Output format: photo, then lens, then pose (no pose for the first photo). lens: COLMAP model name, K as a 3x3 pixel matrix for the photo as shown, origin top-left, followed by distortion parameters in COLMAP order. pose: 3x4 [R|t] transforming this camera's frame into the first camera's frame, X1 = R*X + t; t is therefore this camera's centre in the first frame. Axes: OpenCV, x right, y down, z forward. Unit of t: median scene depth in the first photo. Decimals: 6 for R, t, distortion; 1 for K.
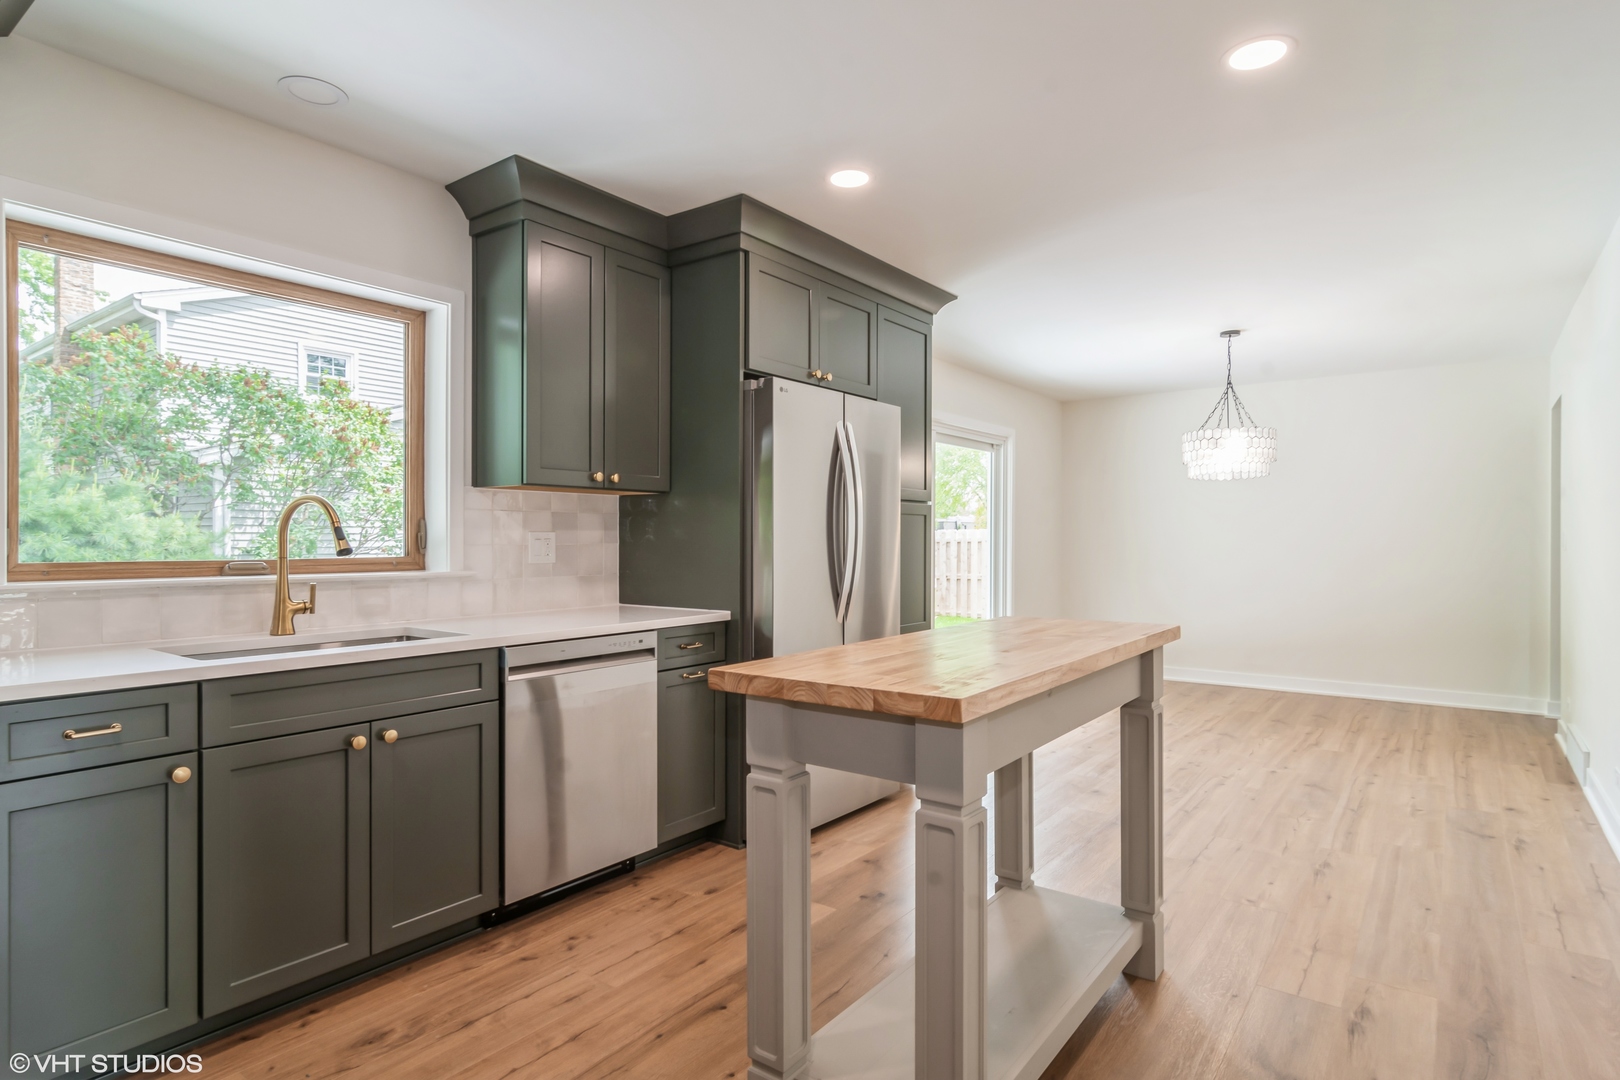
lens RADIAL K [[876.1, 0, 803.0], [0, 876.1, 535.9], [0, 0, 1]] dist [-0.001349, 0.003919]
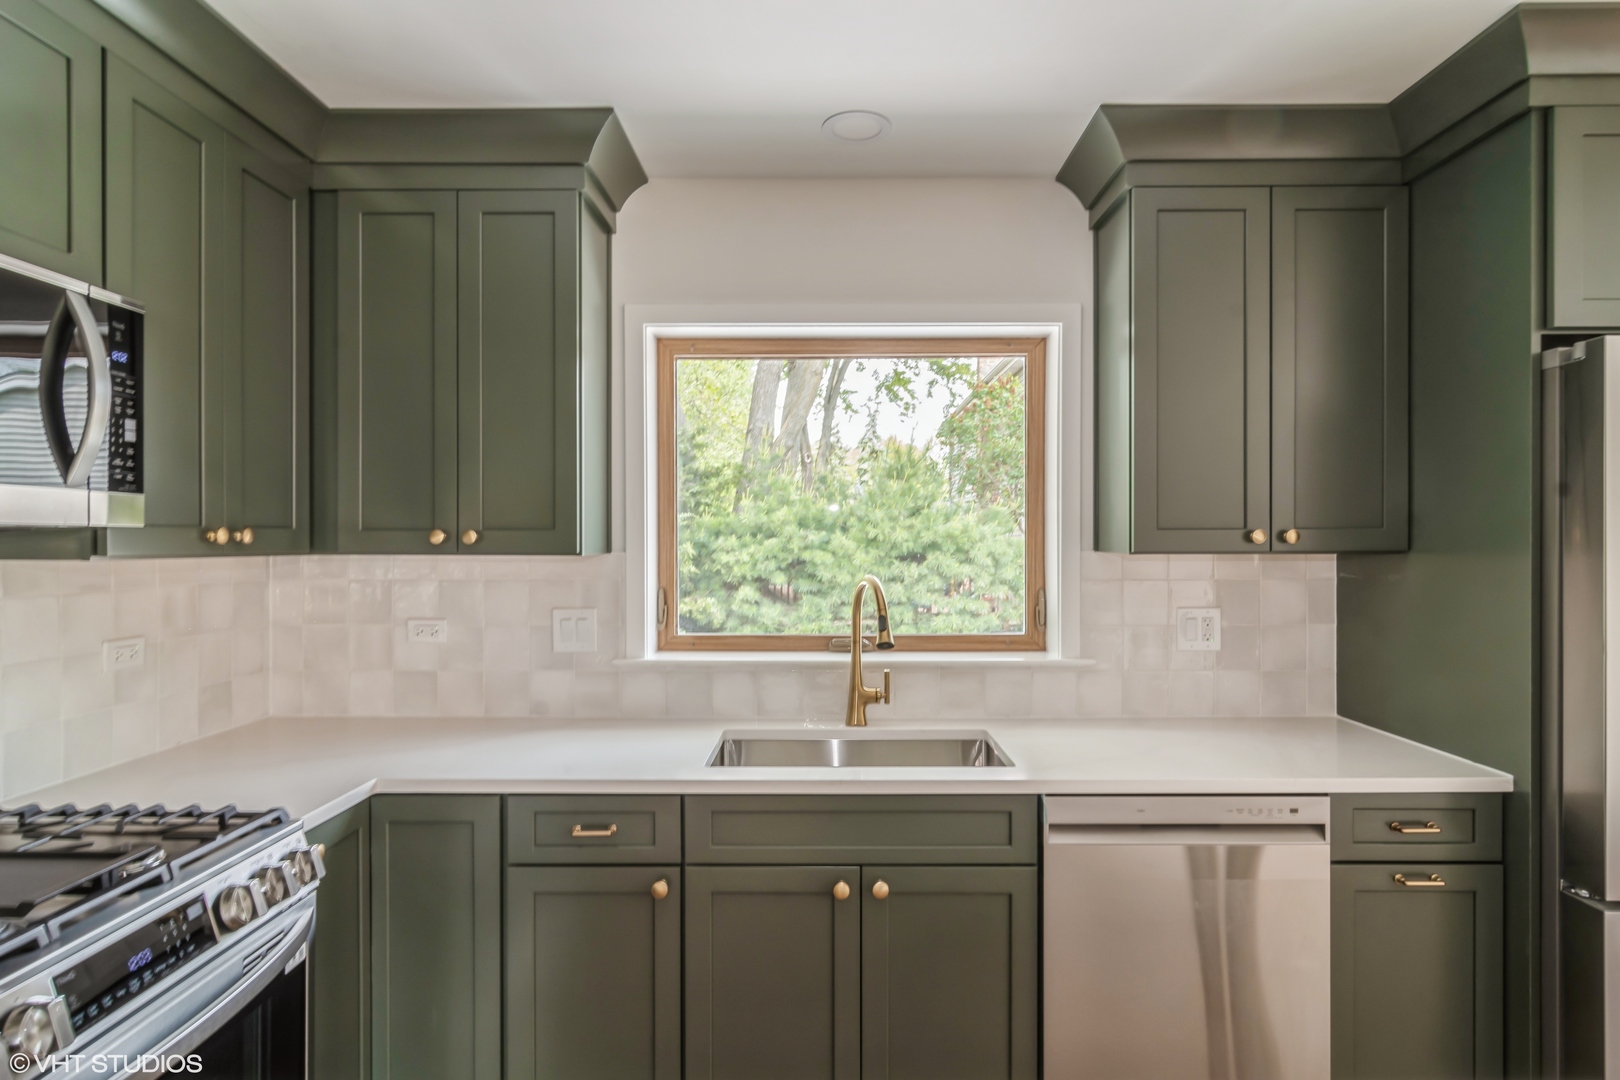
lens RADIAL K [[876.1, 0, 820.3], [0, 876.1, 541.2], [0, 0, 1]] dist [-0.001349, 0.003919]
pose [[0.597389, -0.000347, -0.801951, 0.108514], [0.005396, 0.999979, 0.003588, -0.072287], [0.801933, -0.006471, 0.597379, 0.356450]]
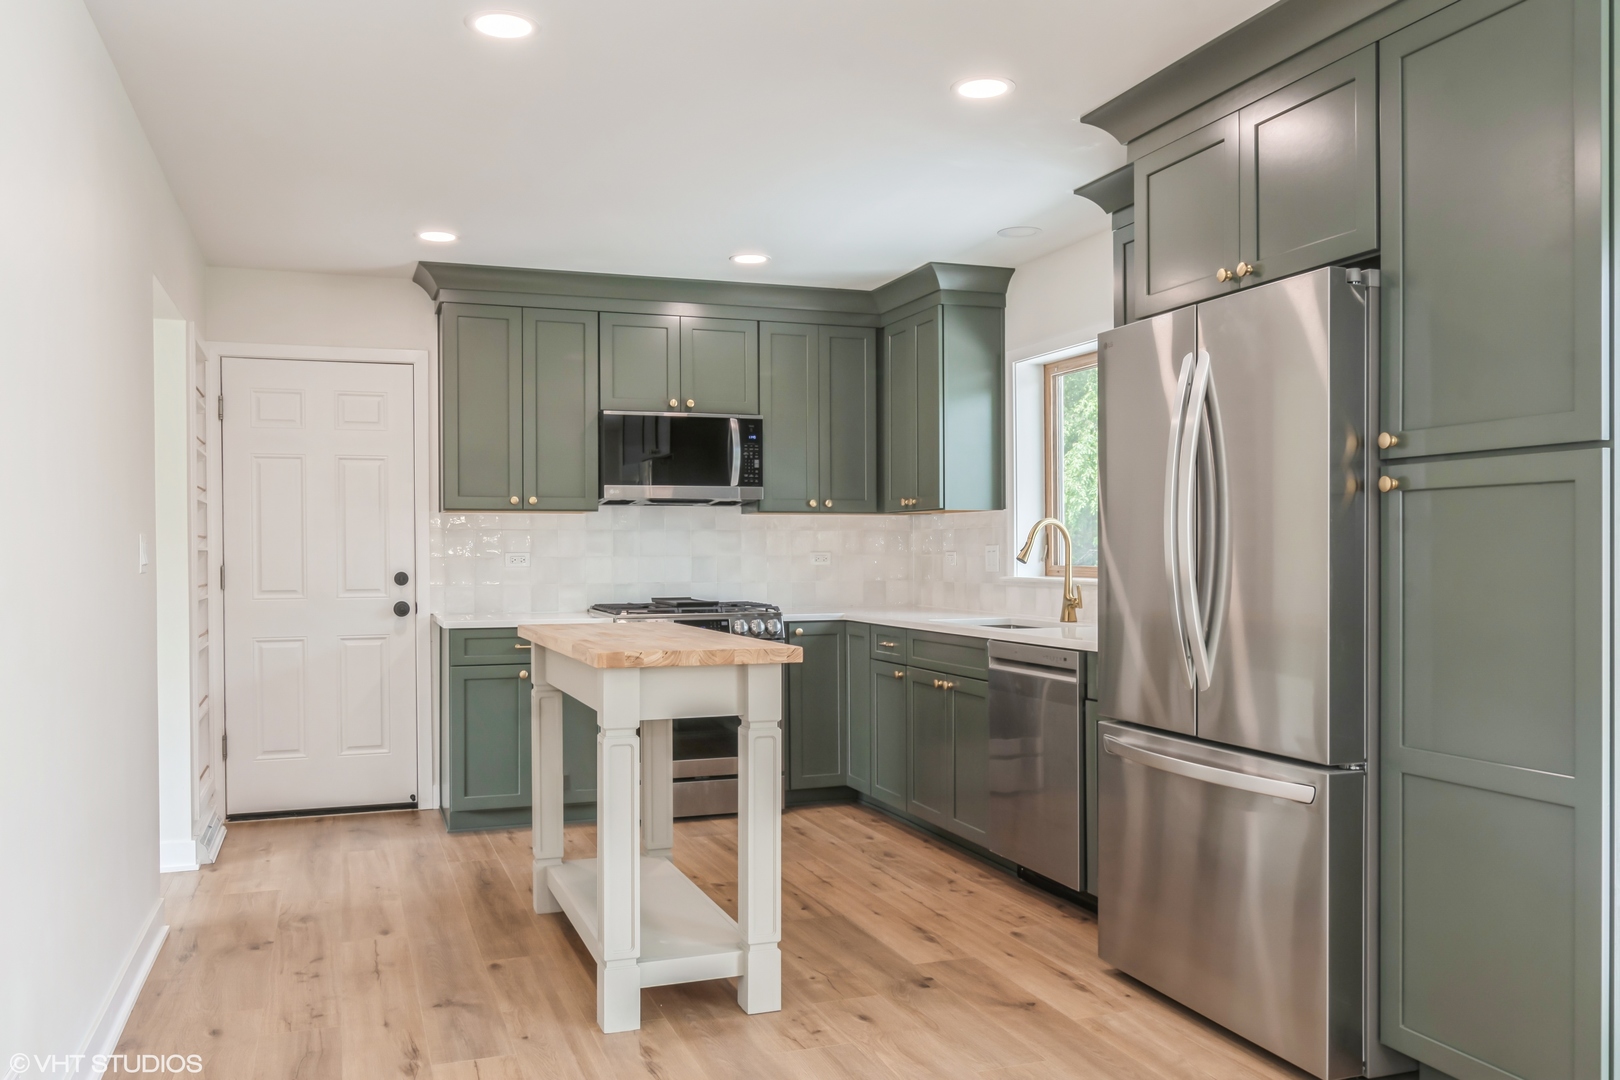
lens RADIAL K [[1321.1, 0, 806.5], [0, 1321.1, 546.7], [0, 0, 1]] dist [-0.009115, -0.002404]
pose [[-0.553807, -0.002899, -0.832640, 1.153427], [0.004274, 0.999971, -0.006324, 0.007413], [0.832634, -0.007061, -0.553778, 1.562758]]
